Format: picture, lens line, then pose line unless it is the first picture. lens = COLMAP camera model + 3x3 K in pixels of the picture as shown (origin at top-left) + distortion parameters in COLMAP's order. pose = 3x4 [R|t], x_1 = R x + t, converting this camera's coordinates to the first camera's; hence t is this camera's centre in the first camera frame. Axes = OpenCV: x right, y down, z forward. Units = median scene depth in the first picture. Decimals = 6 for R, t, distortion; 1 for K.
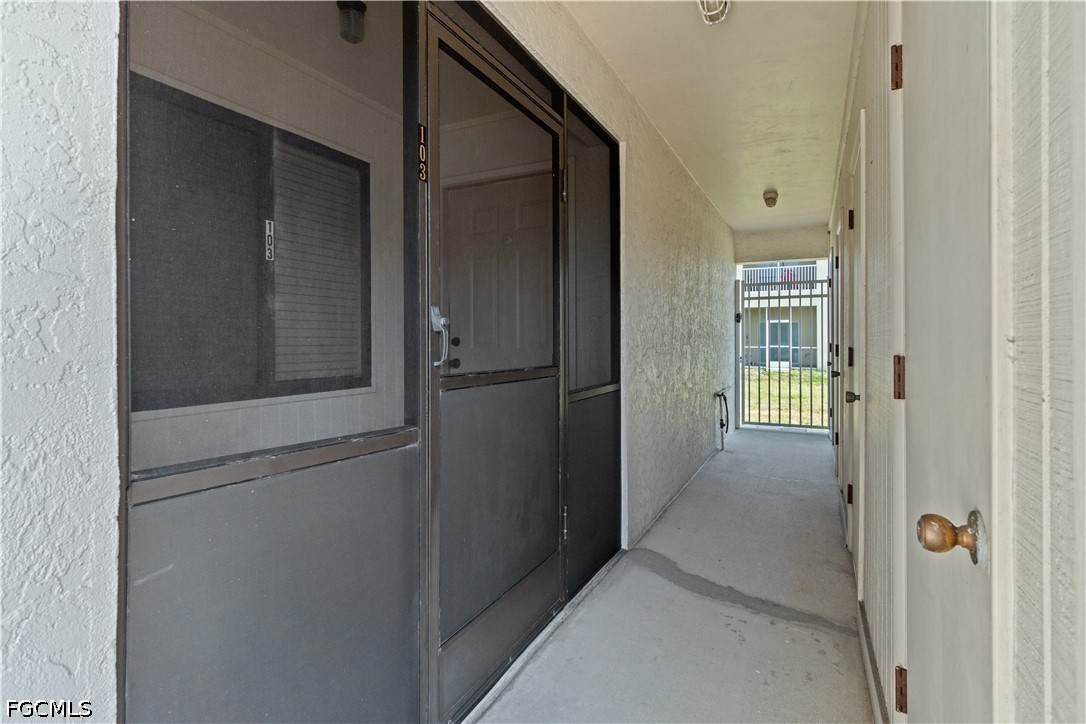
lens RADIAL K [[507.4, 0, 548.9], [0, 507.4, 341.2], [0, 0, 1]] dist [-0.011205, 0.000879]
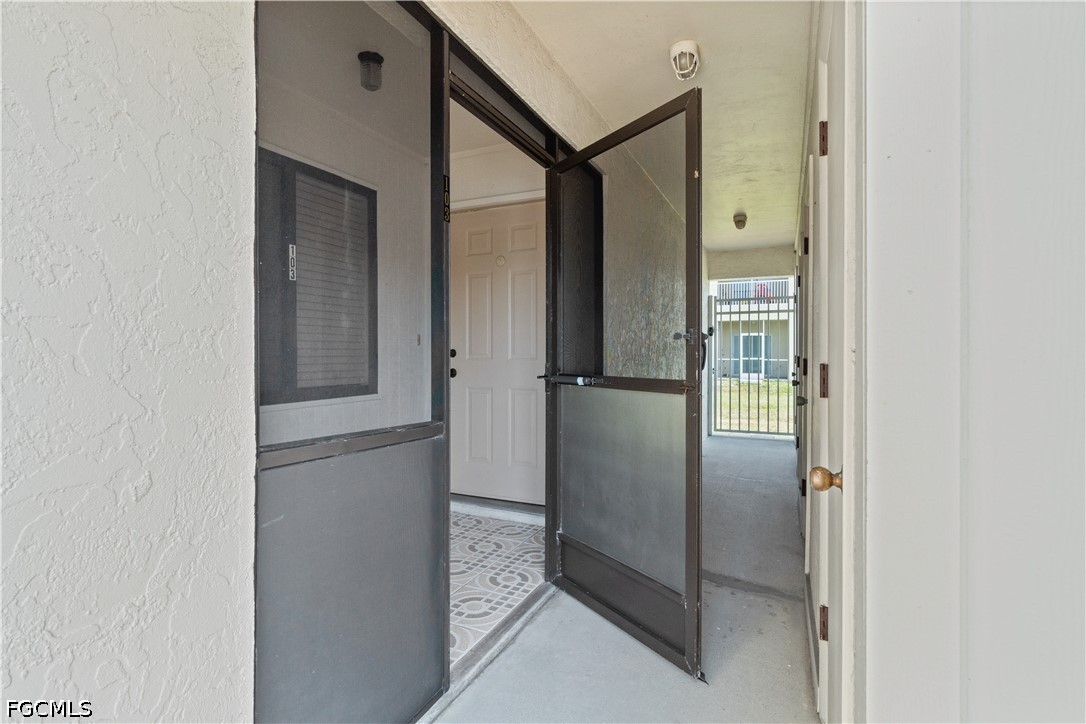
lens RADIAL K [[507.4, 0, 542.8], [0, 507.4, 359.3], [0, 0, 1]] dist [-0.011205, 0.000879]
pose [[0.999502, 0.001385, 0.031536, -0.037356], [-0.001745, 0.999934, 0.011380, 0.002033], [-0.031518, -0.011429, 0.999438, -0.160378]]
